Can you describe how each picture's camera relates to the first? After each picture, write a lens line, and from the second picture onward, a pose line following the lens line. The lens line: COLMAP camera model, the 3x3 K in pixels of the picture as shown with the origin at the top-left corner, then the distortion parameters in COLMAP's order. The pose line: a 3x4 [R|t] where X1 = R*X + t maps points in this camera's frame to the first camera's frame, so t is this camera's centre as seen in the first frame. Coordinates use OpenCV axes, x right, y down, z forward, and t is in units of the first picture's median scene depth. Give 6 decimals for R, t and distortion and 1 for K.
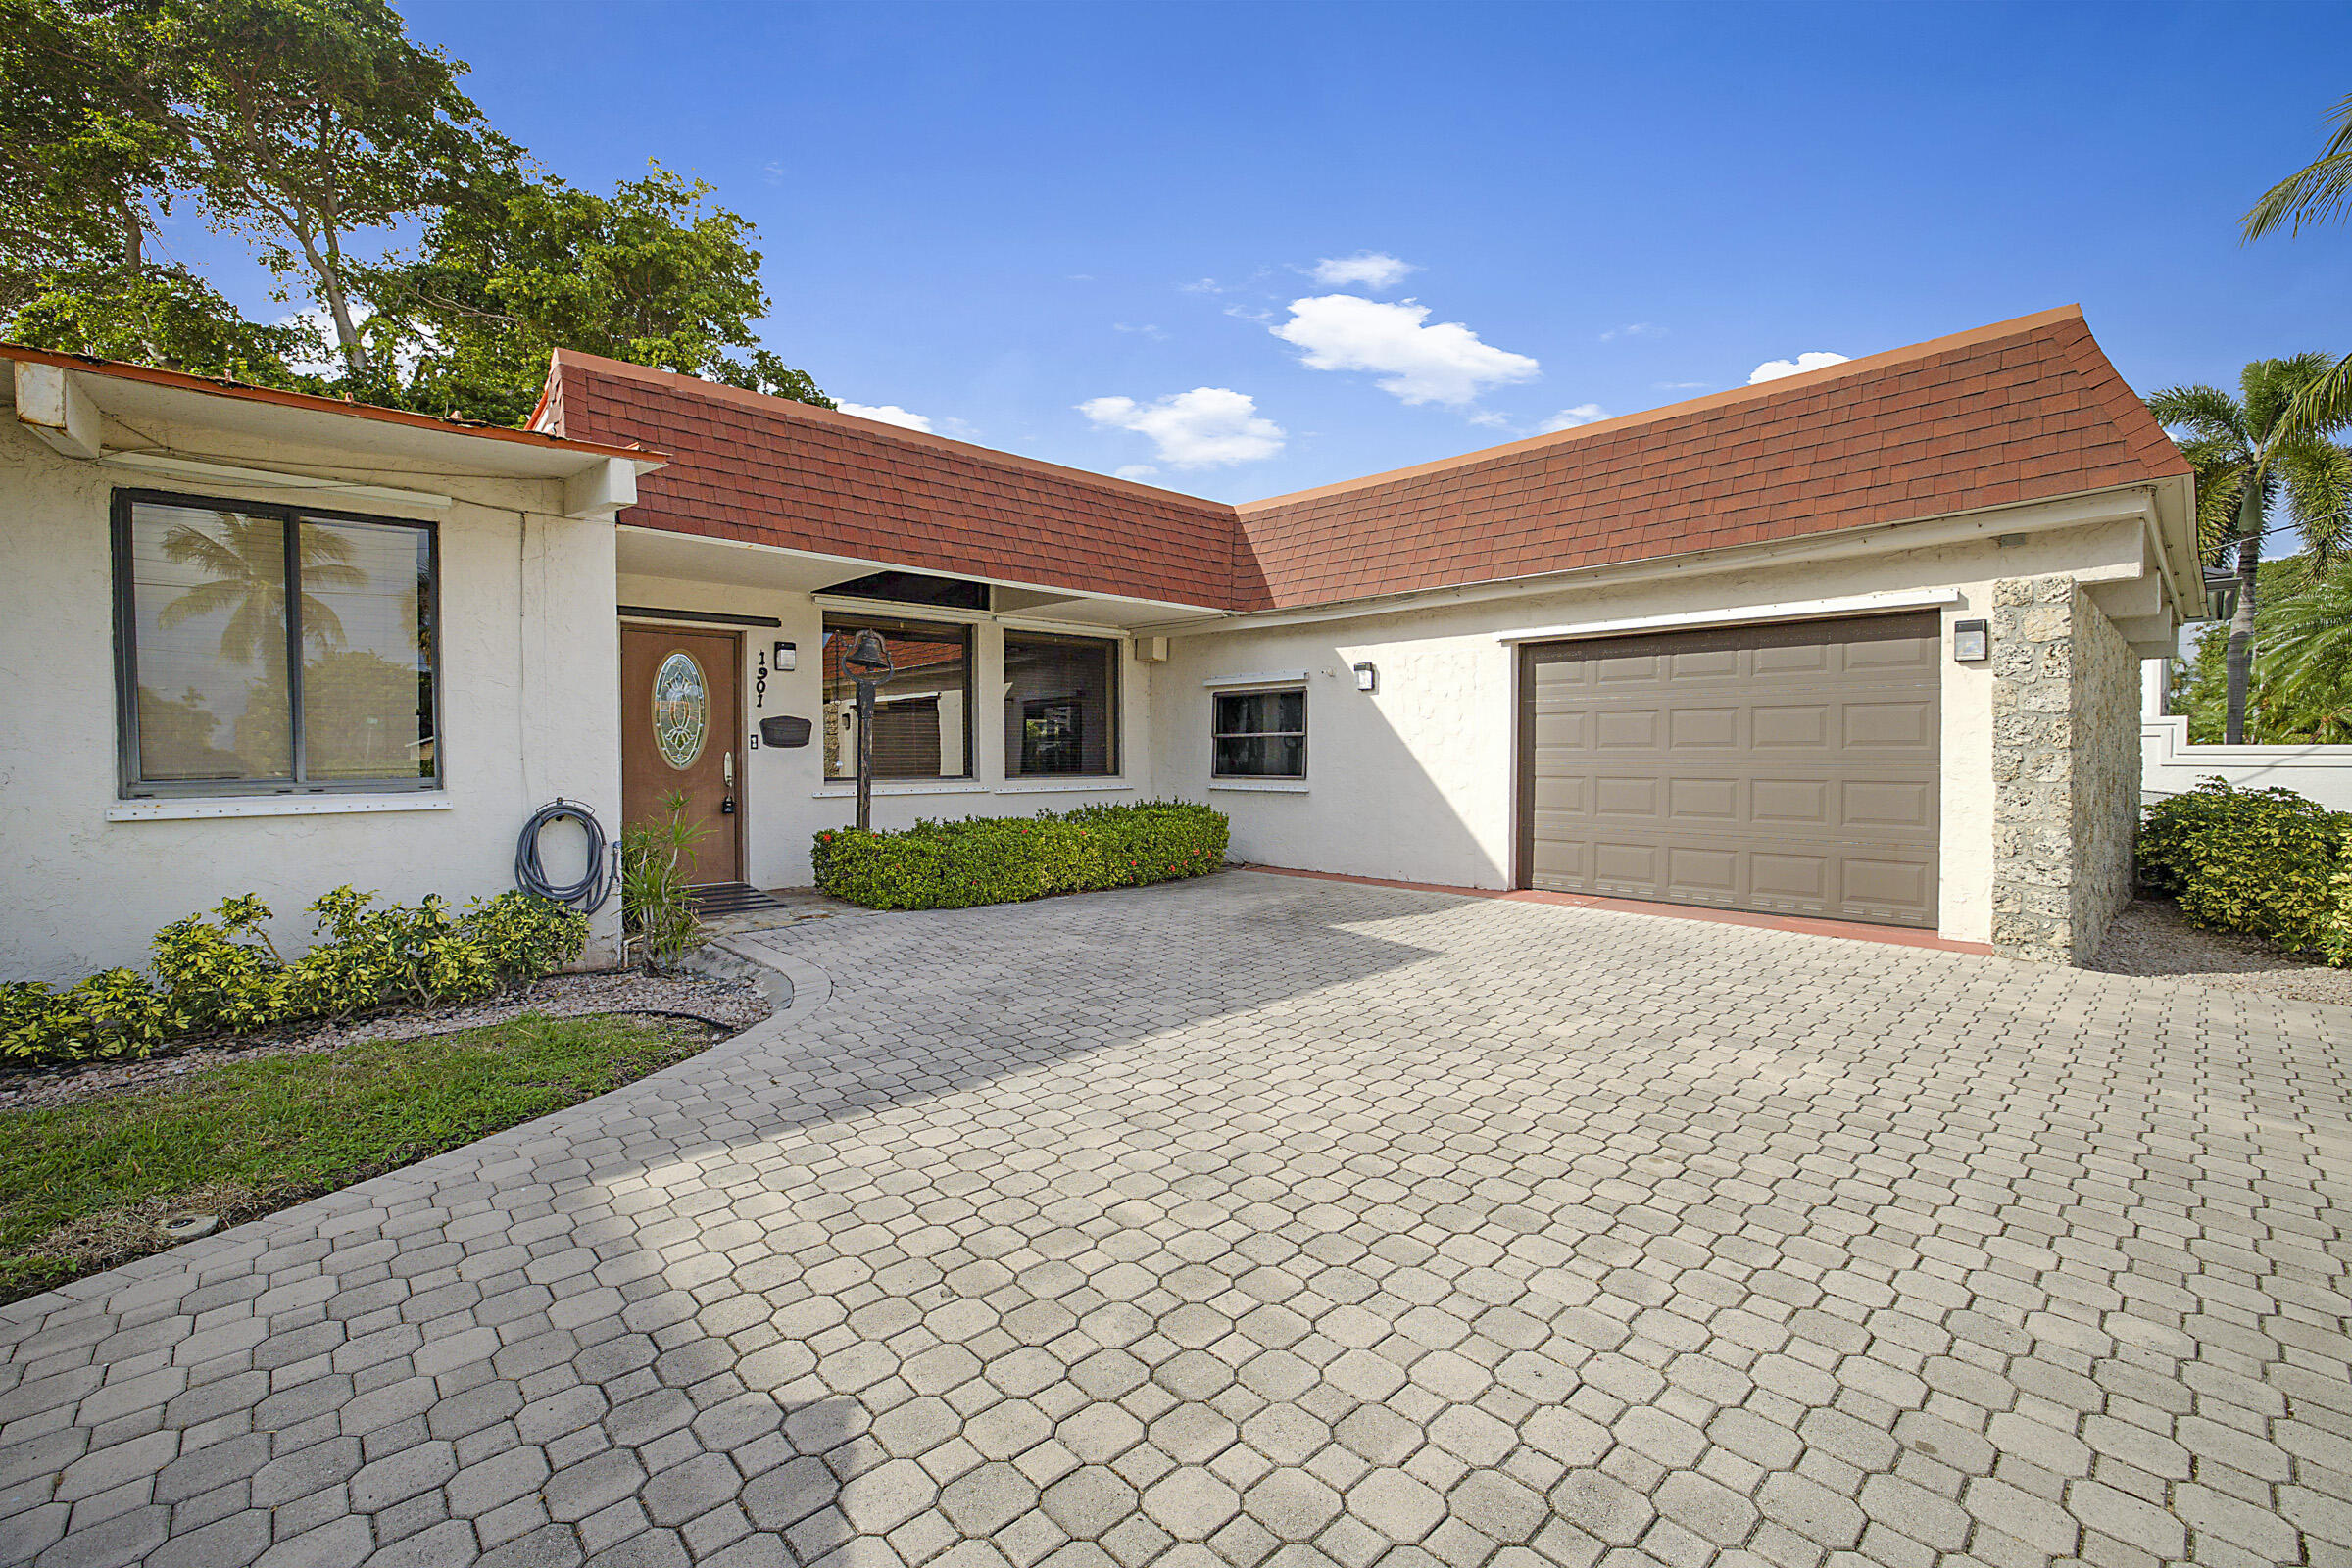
lens RADIAL K [[1075.9, 0, 1128.1], [0, 1075.9, 766.4], [0, 0, 1]] dist [-0.003067, 0.010888]
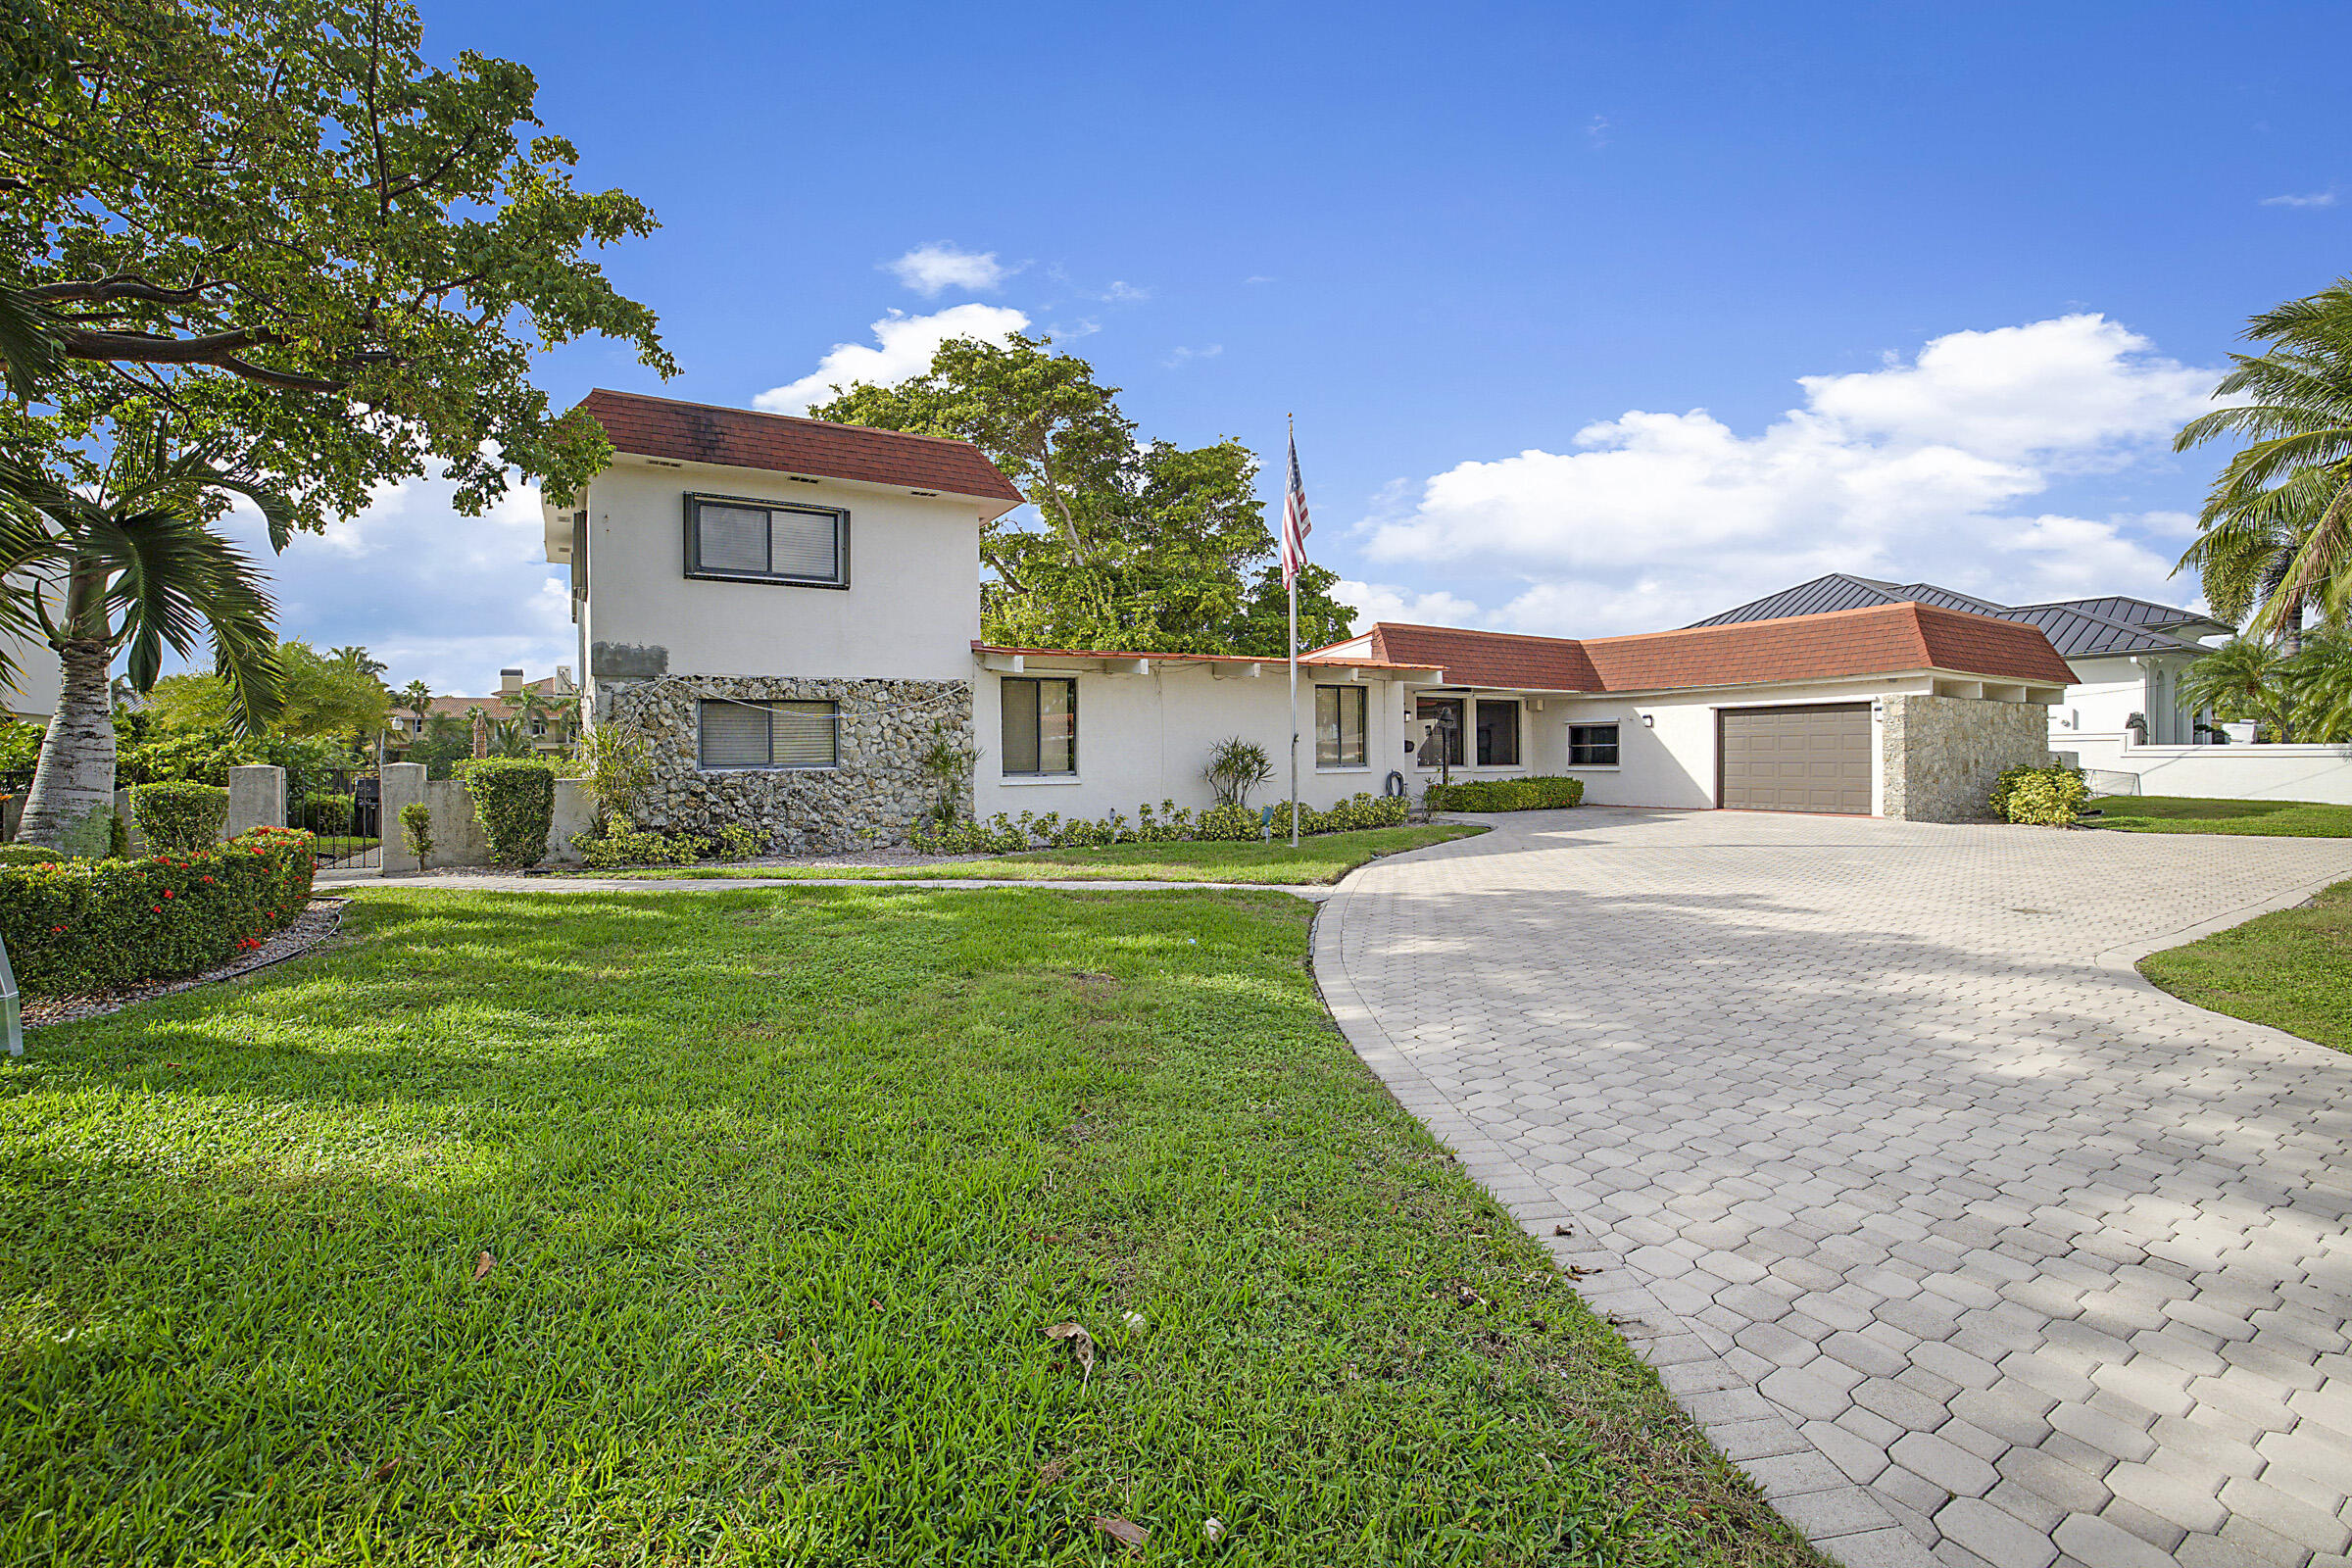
lens RADIAL K [[1075.9, 0, 1128.1], [0, 1075.9, 766.4], [0, 0, 1]] dist [-0.003067, 0.010888]
pose [[0.980696, -0.004737, -0.195480, -0.398478], [0.004020, 0.999984, -0.004064, 0.018982], [0.195496, 0.003199, 0.980699, -1.397464]]
